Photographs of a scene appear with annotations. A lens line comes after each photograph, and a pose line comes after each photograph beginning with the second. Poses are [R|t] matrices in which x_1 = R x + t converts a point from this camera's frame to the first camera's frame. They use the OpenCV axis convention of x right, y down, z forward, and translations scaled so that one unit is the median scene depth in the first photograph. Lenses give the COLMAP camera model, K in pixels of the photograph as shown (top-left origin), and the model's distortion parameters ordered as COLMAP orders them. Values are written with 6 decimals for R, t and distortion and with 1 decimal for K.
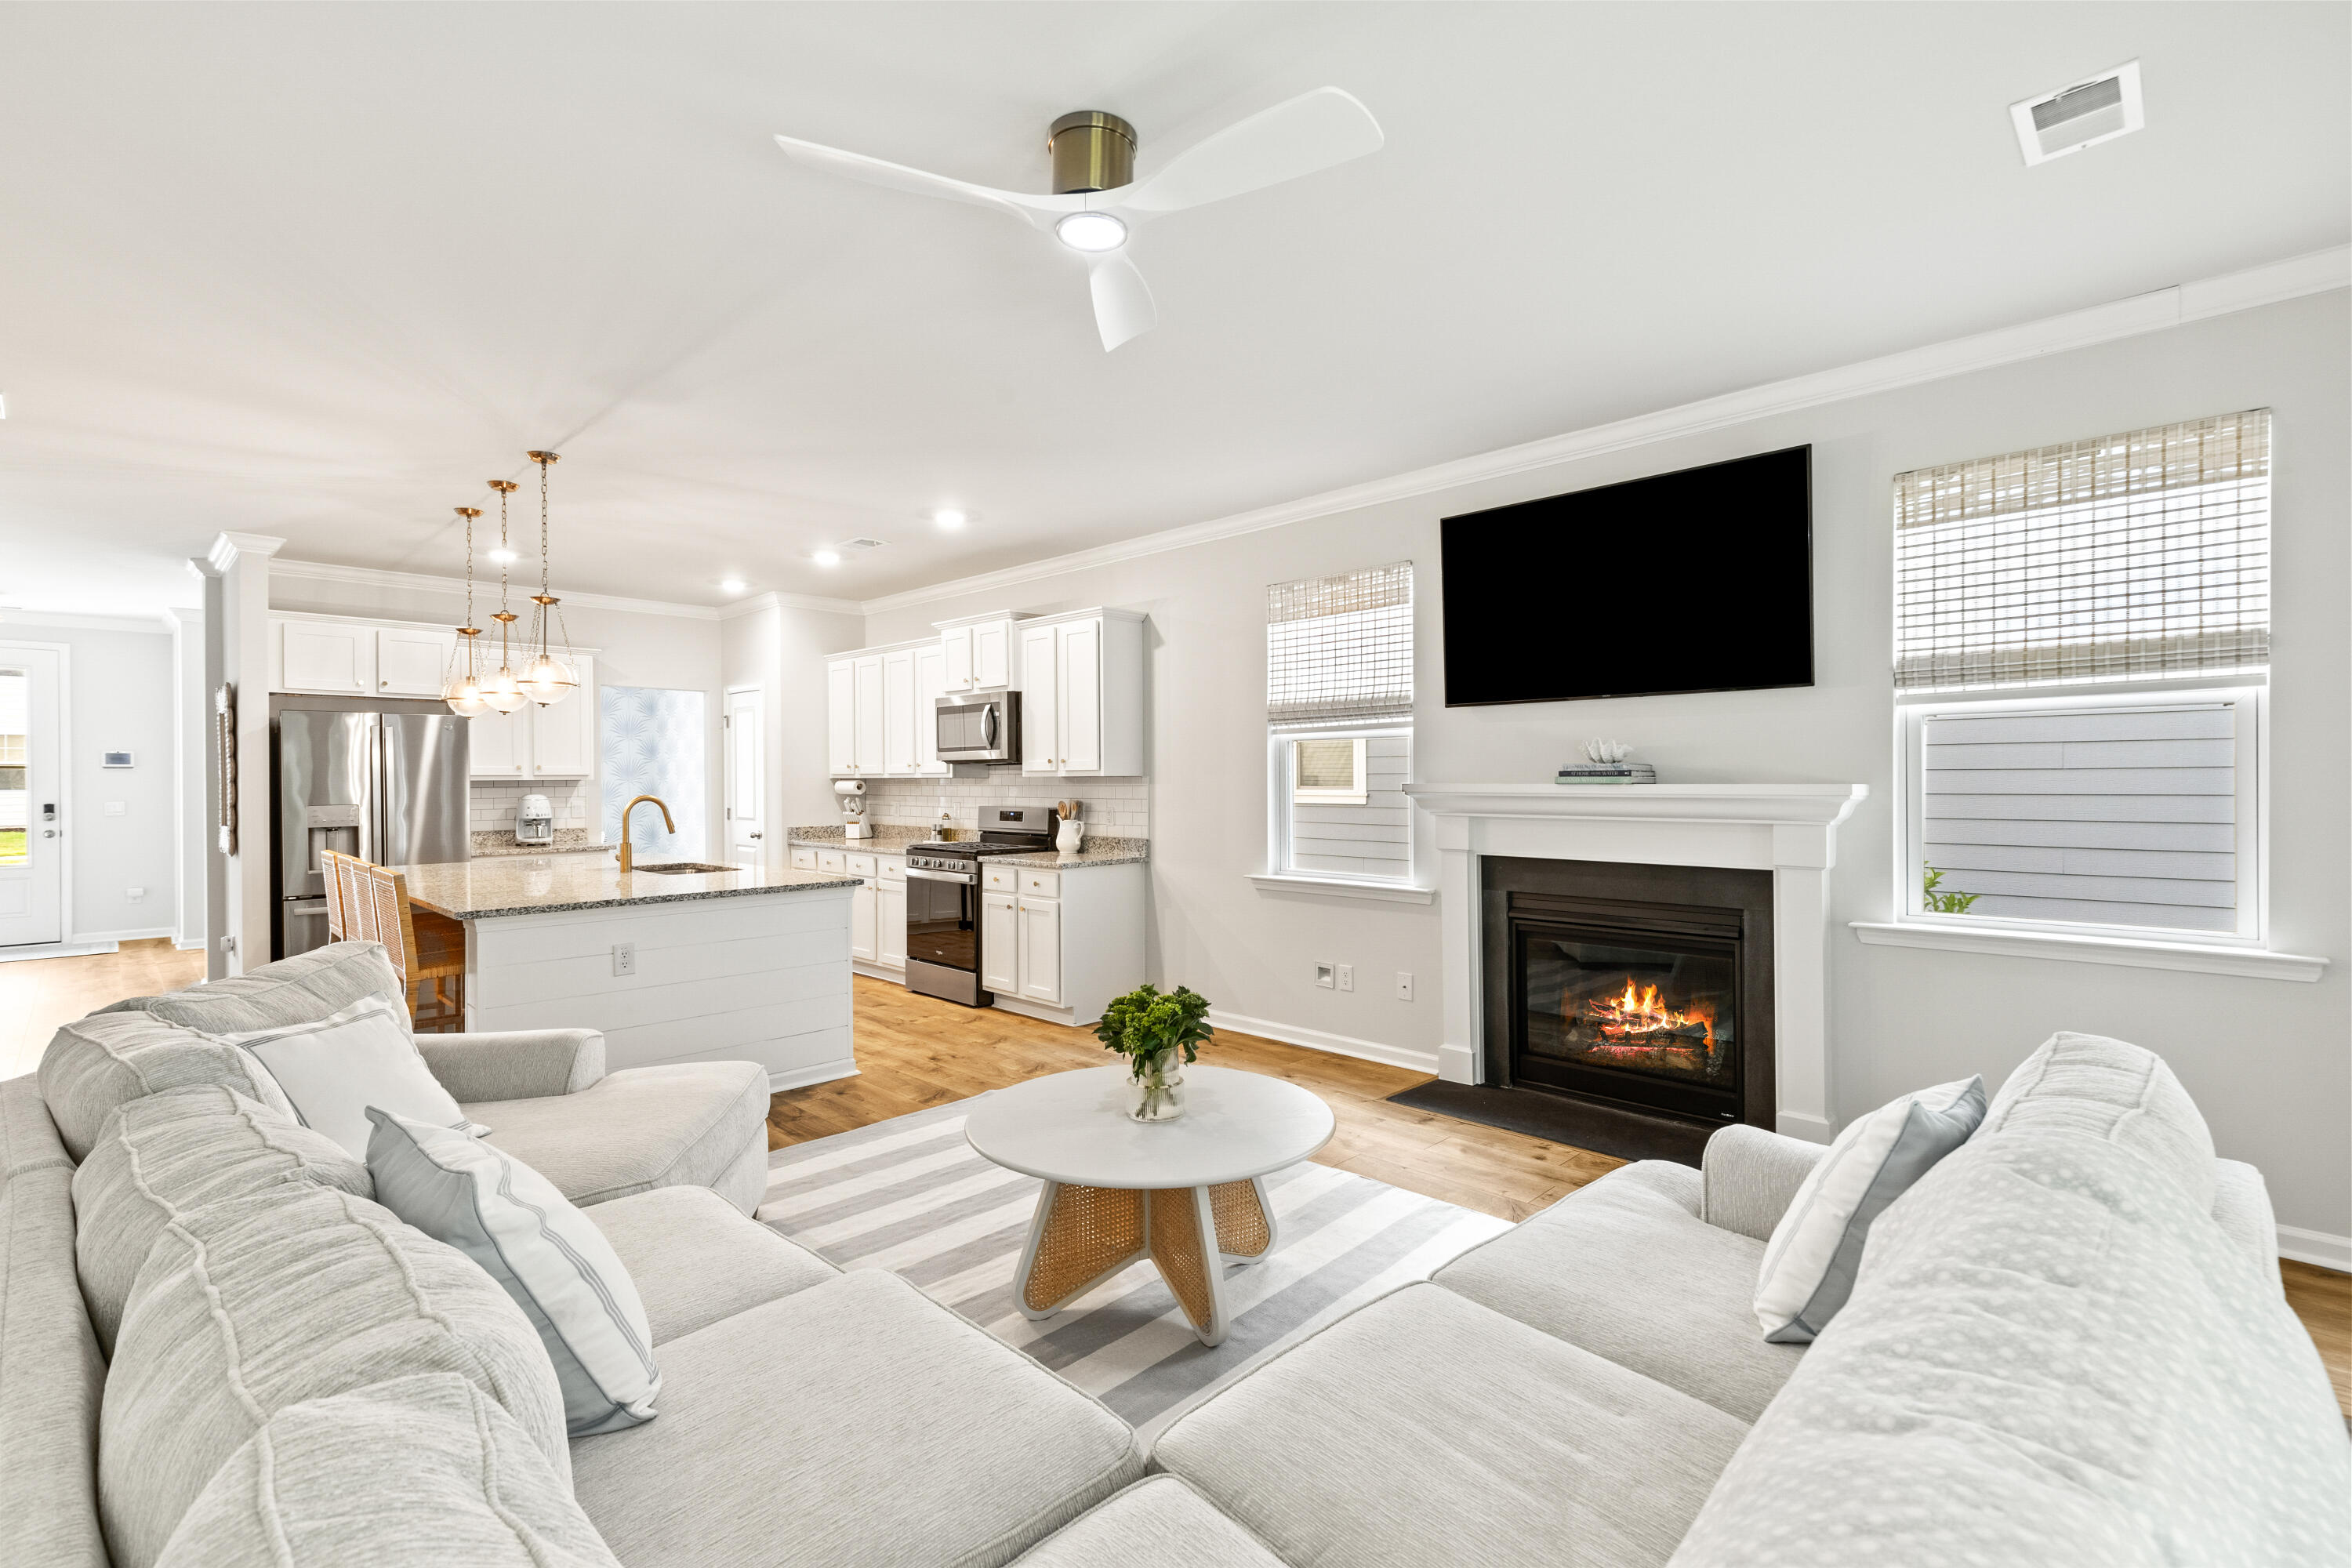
lens RADIAL K [[1058.5, 0, 1180.2], [0, 1058.5, 780.1], [0, 0, 1]] dist [0.010478, -0.002999]
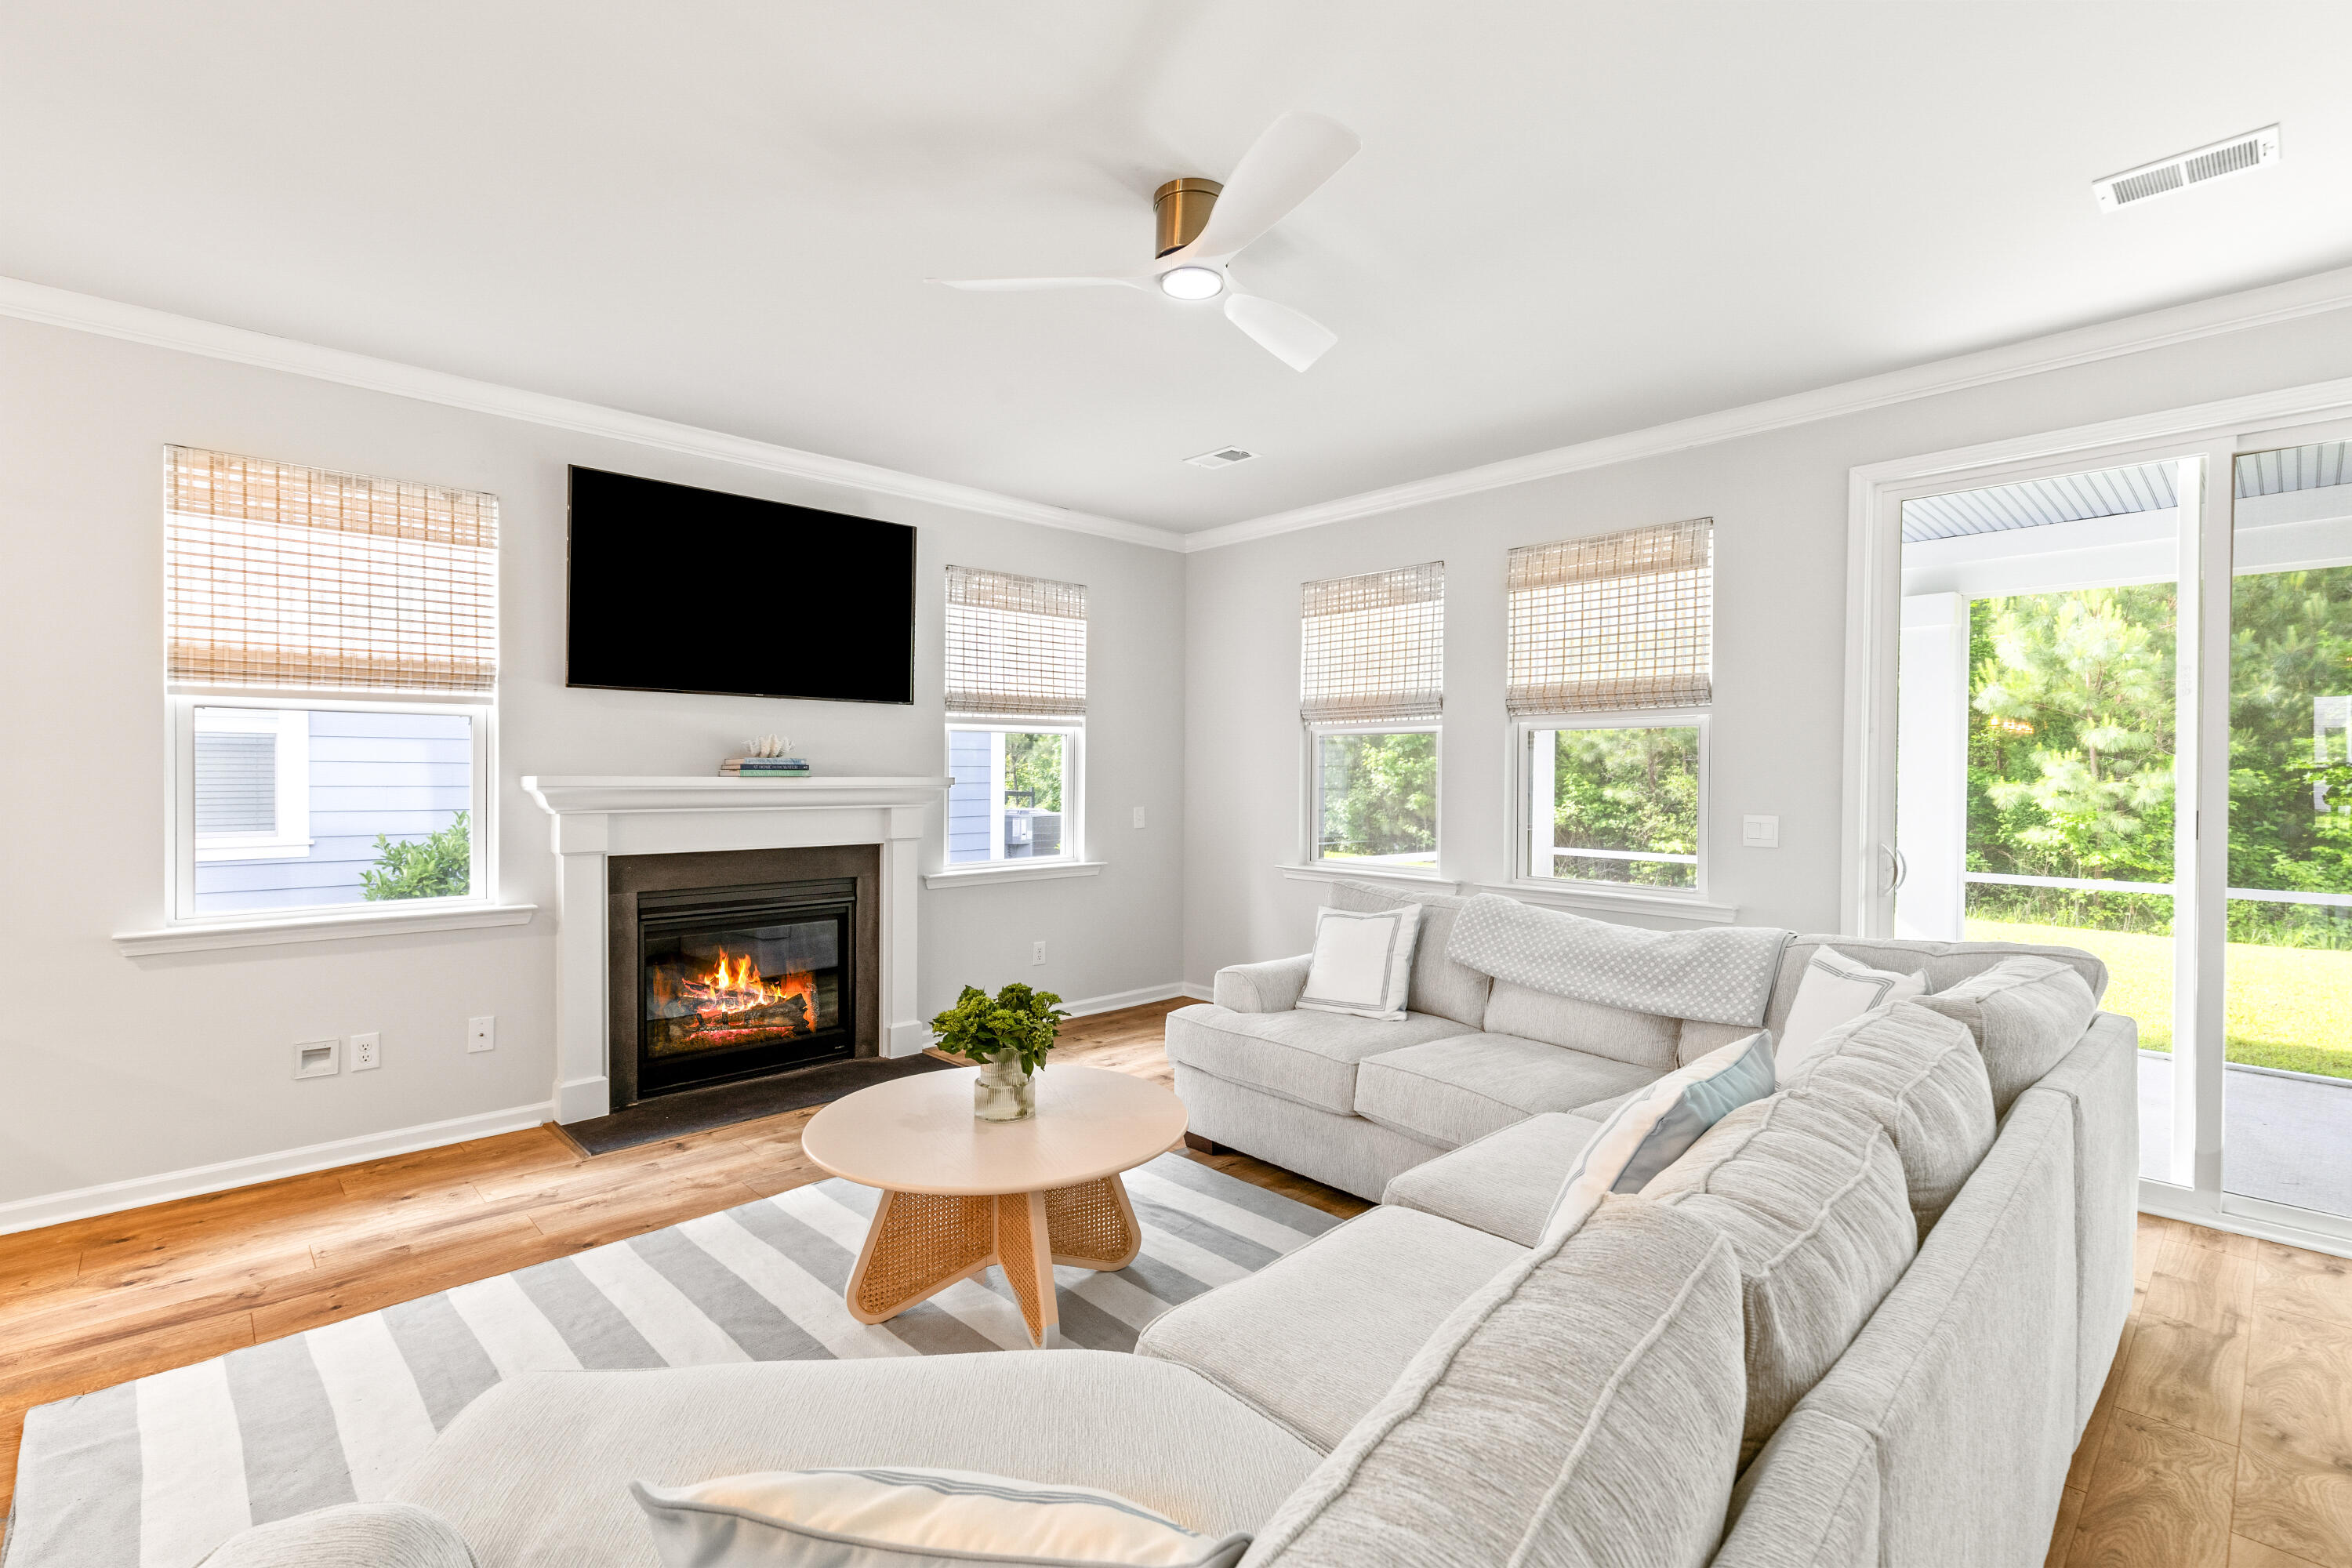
lens RADIAL K [[1058.5, 0, 1179.7], [0, 1058.5, 791.3], [0, 0, 1]] dist [0.010478, -0.002999]
pose [[0.035996, -0.014963, 0.999240, -0.552186], [-0.004011, 0.999878, 0.015117, -0.000090], [-0.999344, -0.004552, 0.035931, 0.450168]]
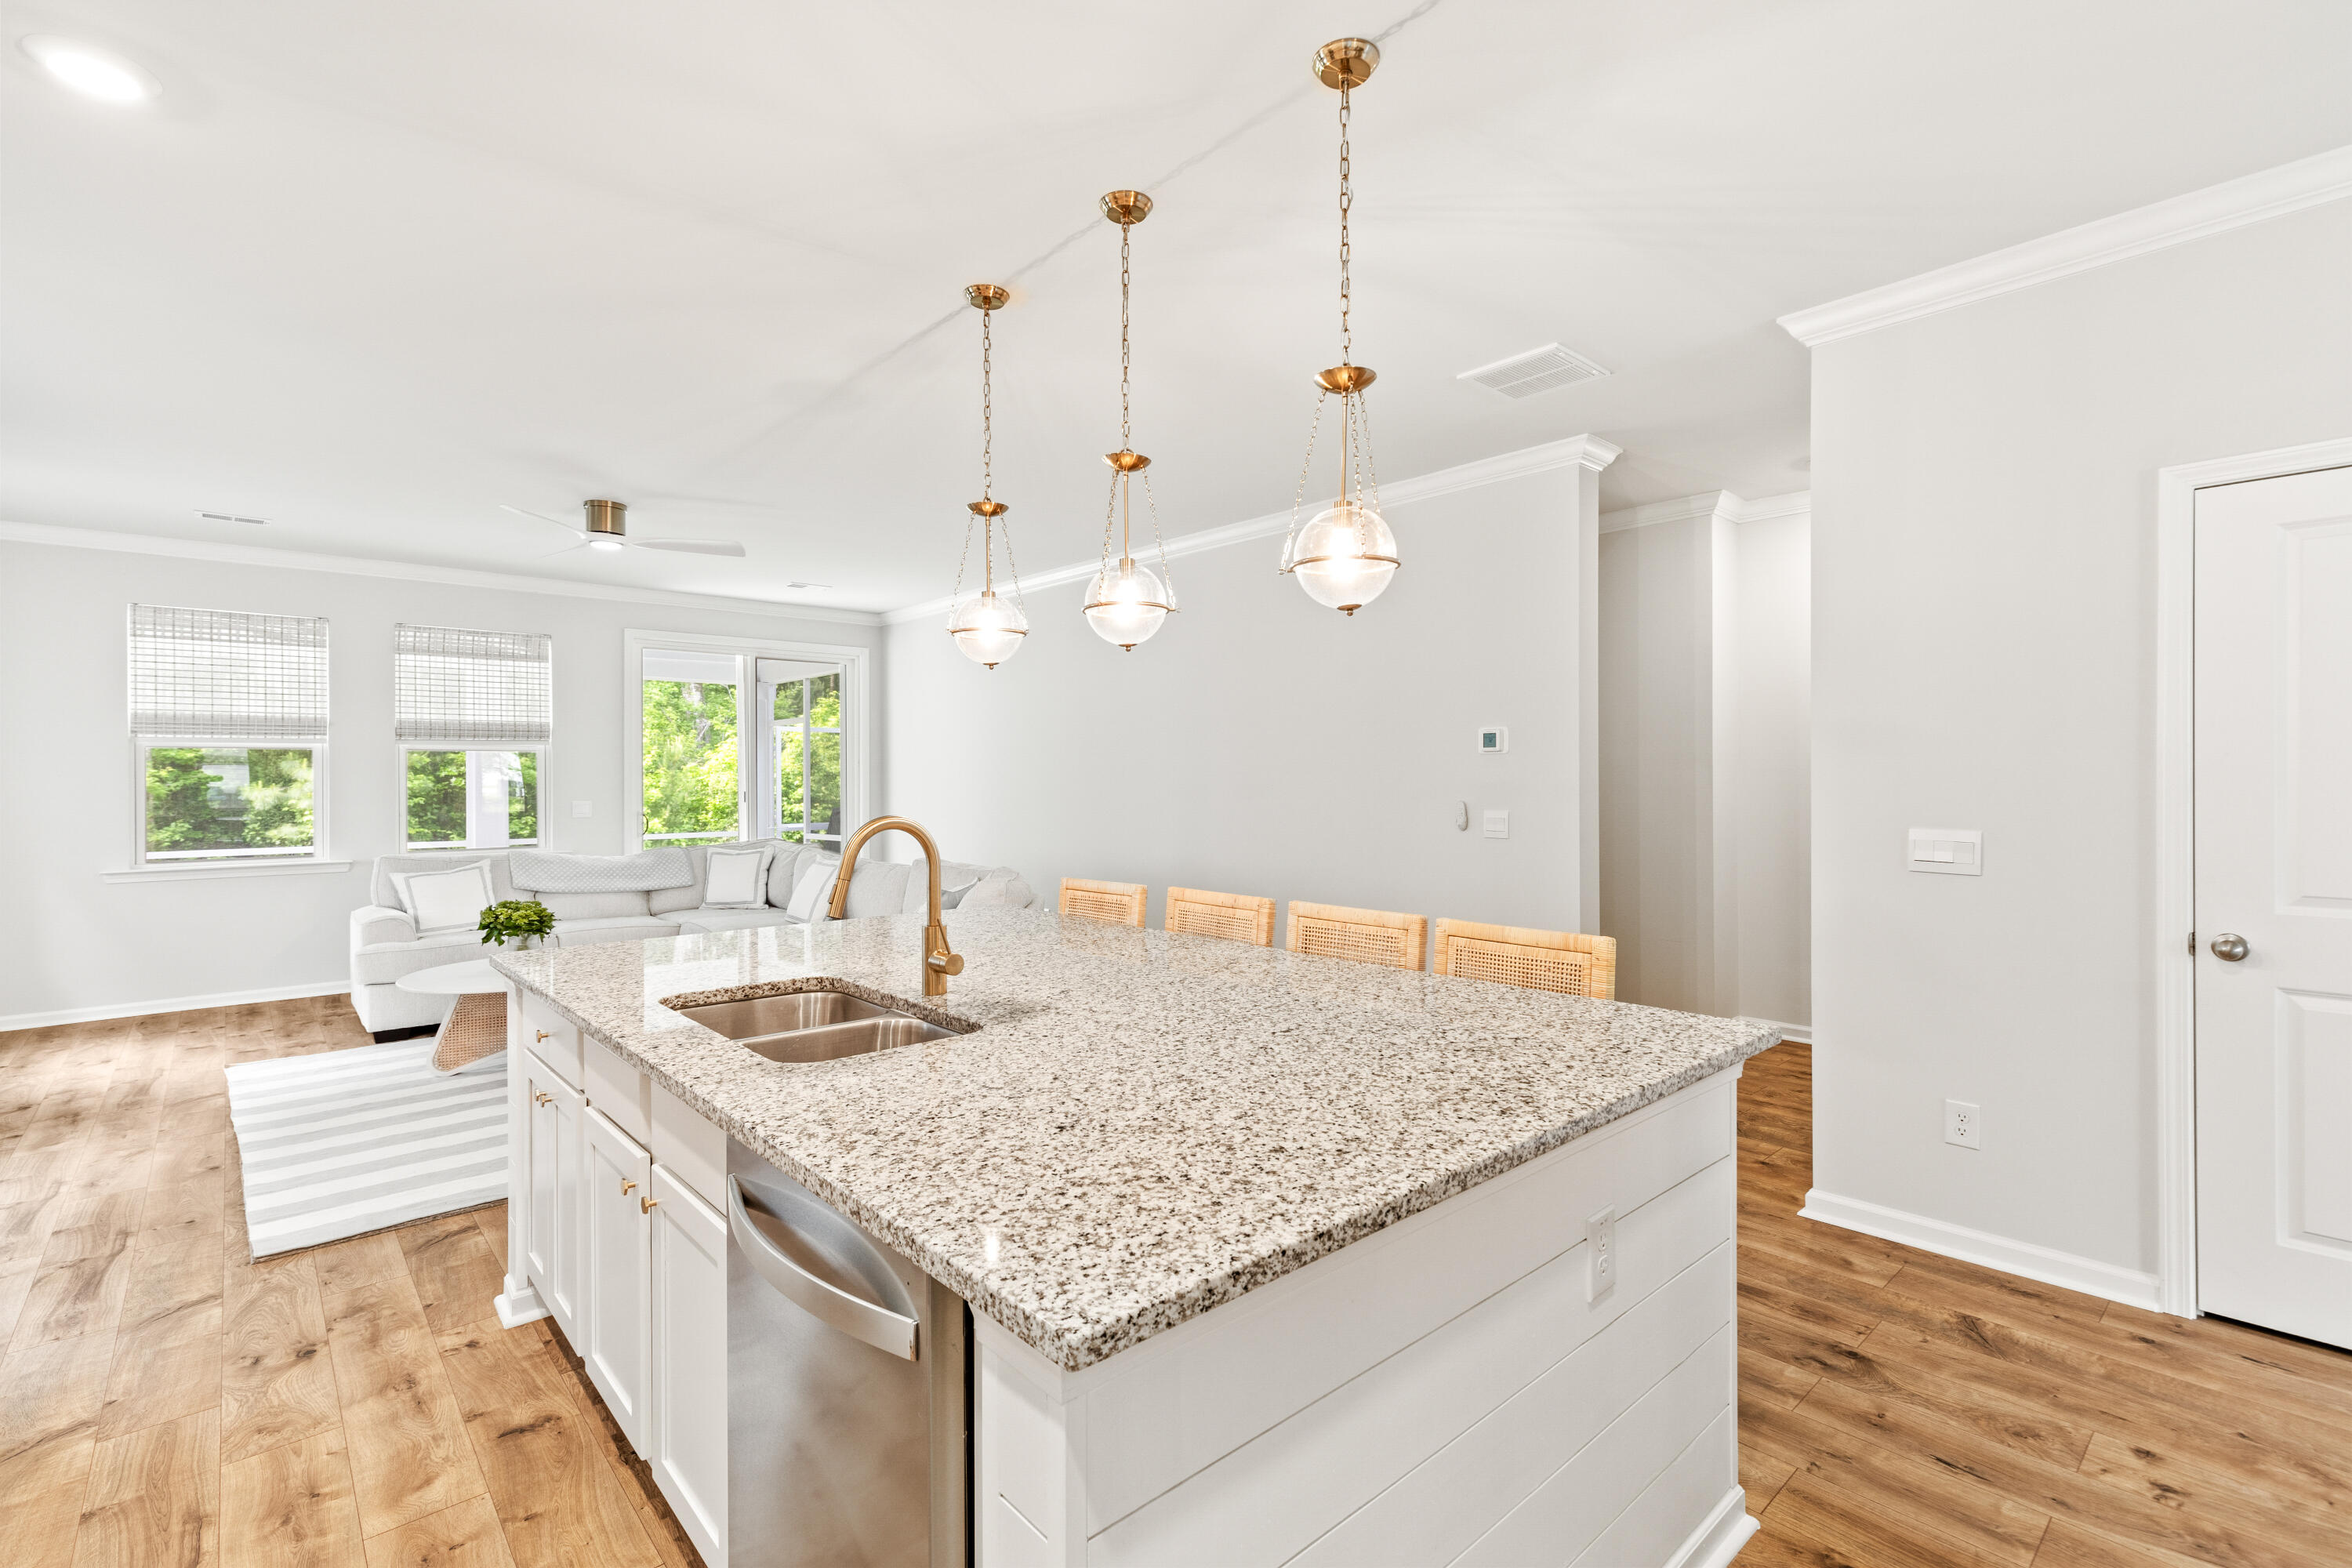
lens RADIAL K [[1058.5, 0, 1187.7], [0, 1058.5, 783.4], [0, 0, 1]] dist [0.010478, -0.002999]
pose [[-0.998149, 0.008369, 0.060237, -0.688938], [0.008839, 0.999933, 0.007541, 0.000174], [-0.060170, 0.008059, -0.998156, 1.506418]]
